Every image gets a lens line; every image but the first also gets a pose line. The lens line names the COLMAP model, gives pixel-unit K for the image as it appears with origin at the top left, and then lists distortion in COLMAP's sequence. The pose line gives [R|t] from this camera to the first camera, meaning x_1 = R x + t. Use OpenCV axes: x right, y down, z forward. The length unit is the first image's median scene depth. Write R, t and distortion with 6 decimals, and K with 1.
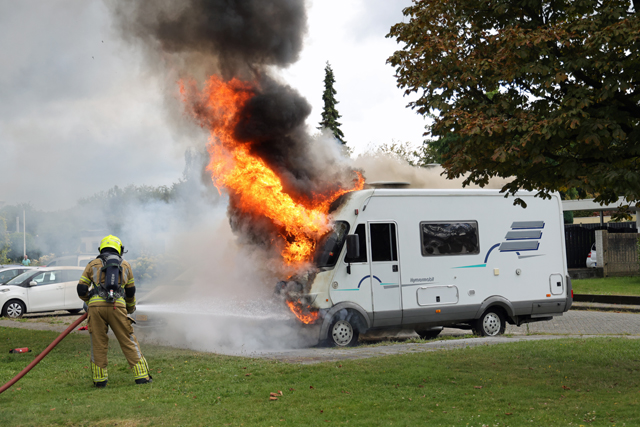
lens RADIAL K [[1079.1, 0, 320.0], [0, 1079.1, 213.5], [0, 0, 1]] dist [0.248236, 0.204486]
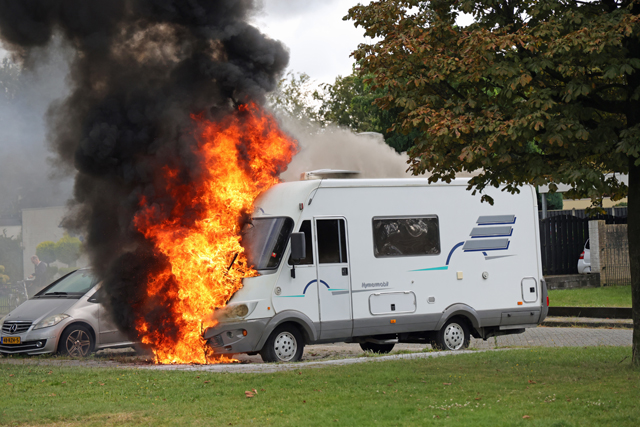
lens RADIAL K [[1883.7, 0, 320.0], [0, 1883.7, 213.5], [0, 0, 1]] dist [0.829597, 0.158536]
pose [[0.995393, -0.007045, 0.095618, -0.096148], [0.005830, 0.999899, 0.012980, -0.015554], [-0.095699, -0.012362, 0.995334, -0.509676]]
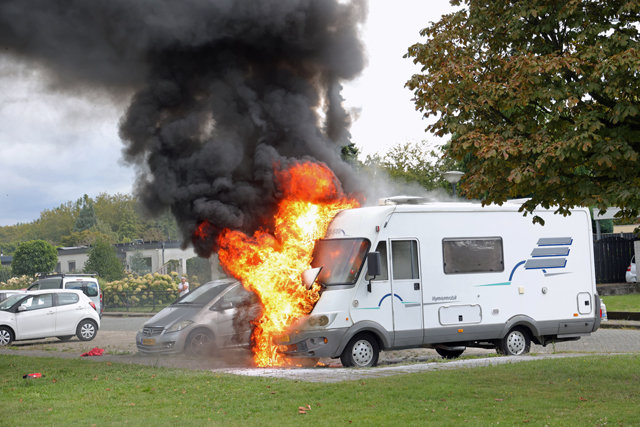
lens RADIAL K [[1268.5, 0, 320.0], [0, 1268.5, 213.5], [0, 0, 1]] dist [0.356679, -0.101054]
pose [[0.999898, -0.014268, -0.001162, -0.014458], [0.014259, 0.999872, -0.007300, -0.008015], [0.001266, 0.007283, 0.999973, -0.153680]]
